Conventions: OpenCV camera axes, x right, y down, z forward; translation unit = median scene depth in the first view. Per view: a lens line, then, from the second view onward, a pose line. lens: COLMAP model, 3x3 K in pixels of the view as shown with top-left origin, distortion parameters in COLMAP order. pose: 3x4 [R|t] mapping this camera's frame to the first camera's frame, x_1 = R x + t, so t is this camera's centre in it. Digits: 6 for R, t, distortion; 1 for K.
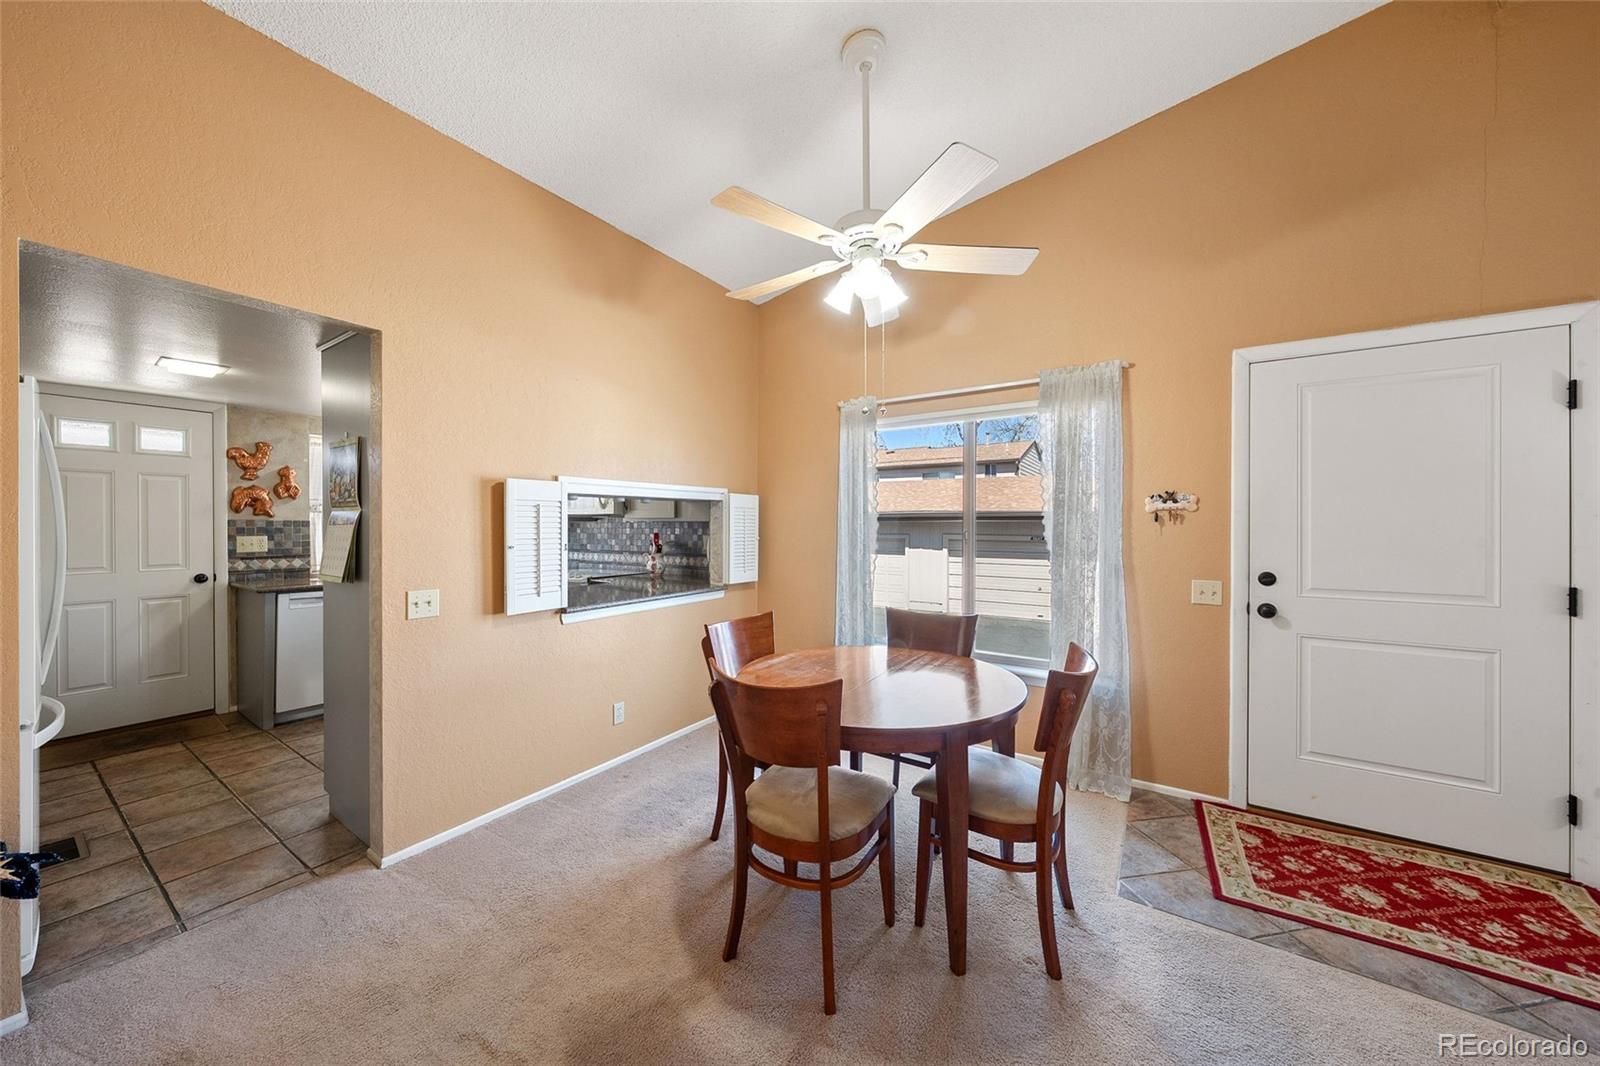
lens RADIAL K [[543.6, 0, 792.9], [0, 543.6, 526.2], [0, 0, 1]] dist [-0.001970, 0.000005]
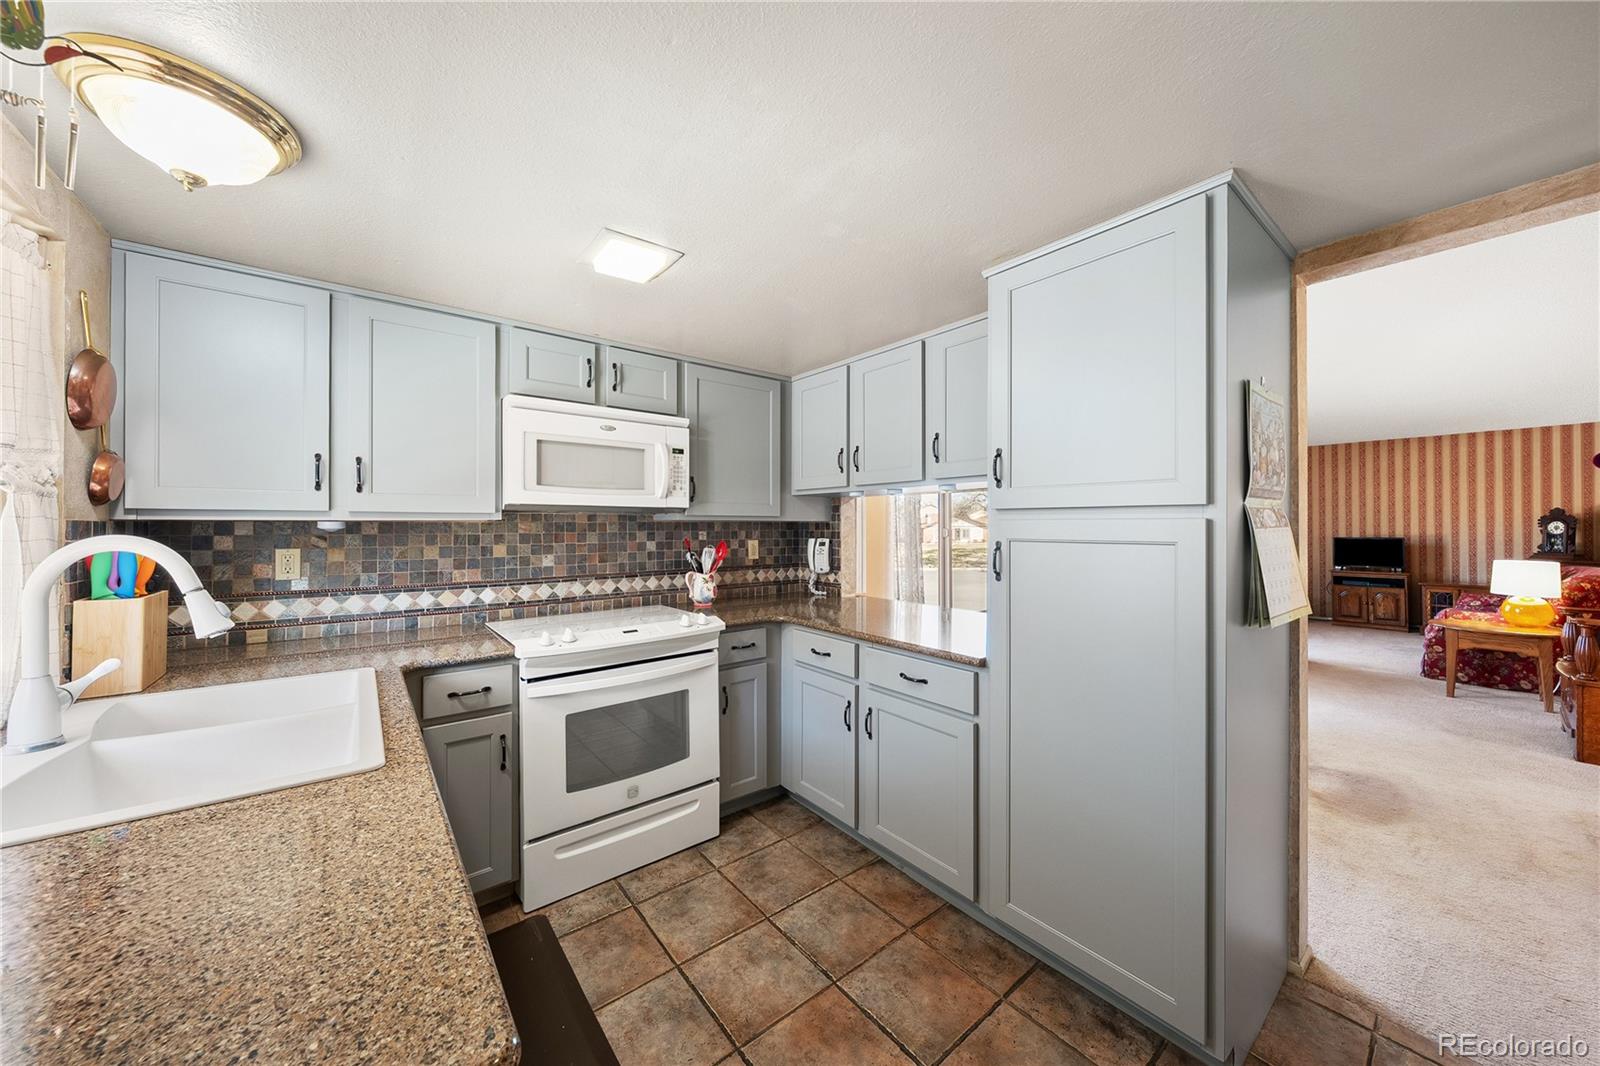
lens RADIAL K [[556.9, 0, 787.2], [0, 556.9, 522.7], [0, 0, 1]] dist [0.000181, 0.000229]
pose [[0.323258, 0.000749, 0.946311, -1.011259], [0.003467, 0.999992, -0.001976, -0.005951], [-0.946304, 0.003920, 0.323253, 0.833240]]
